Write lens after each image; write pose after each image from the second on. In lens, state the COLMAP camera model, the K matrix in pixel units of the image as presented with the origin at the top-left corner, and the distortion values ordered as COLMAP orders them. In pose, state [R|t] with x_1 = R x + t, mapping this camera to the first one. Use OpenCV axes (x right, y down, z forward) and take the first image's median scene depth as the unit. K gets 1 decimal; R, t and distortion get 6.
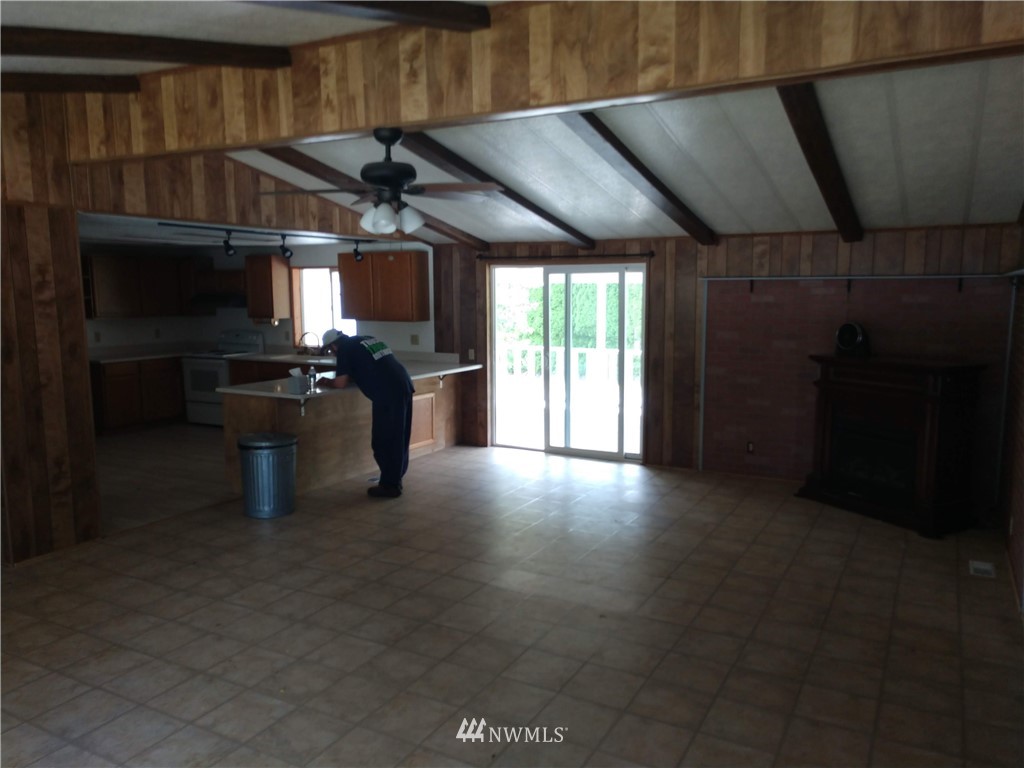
lens RADIAL K [[793.6, 0, 513.4], [0, 793.6, 386.3], [0, 0, 1]] dist [0.039746, -0.025264]
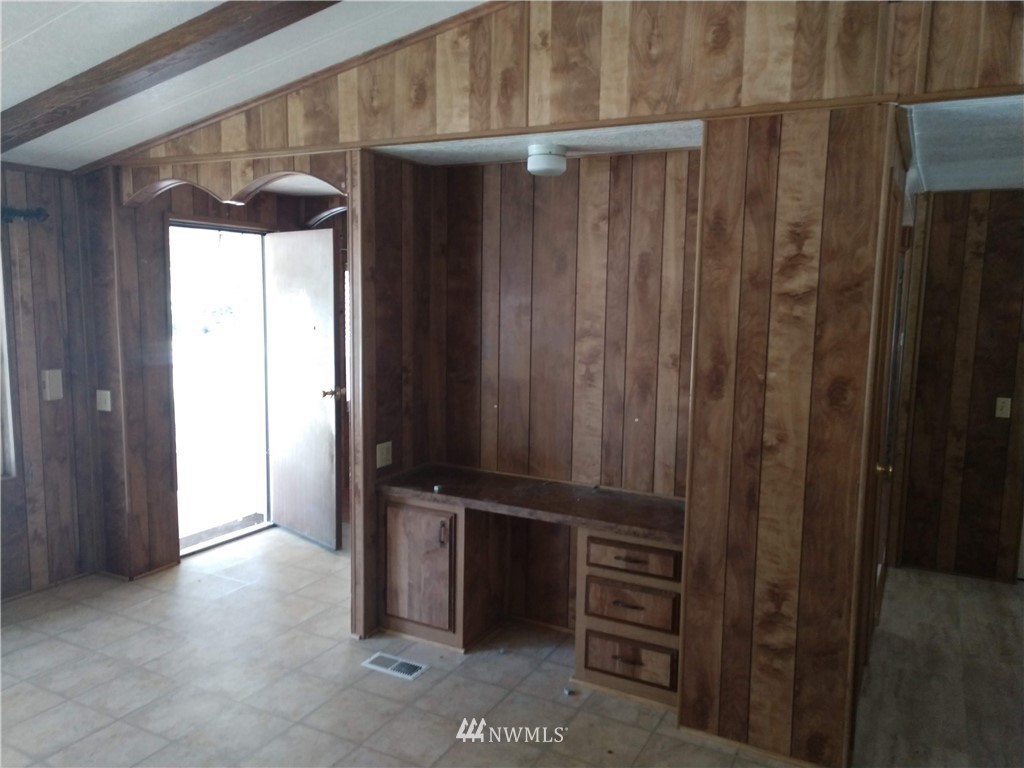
lens RADIAL K [[793.6, 0, 511.7], [0, 793.6, 388.3], [0, 0, 1]] dist [0.039746, -0.025264]
pose [[0.030871, 0.133954, -0.990507, -0.063560], [-0.139026, 0.981922, 0.128459, -0.086512], [0.989807, 0.133740, 0.048936, 0.799043]]
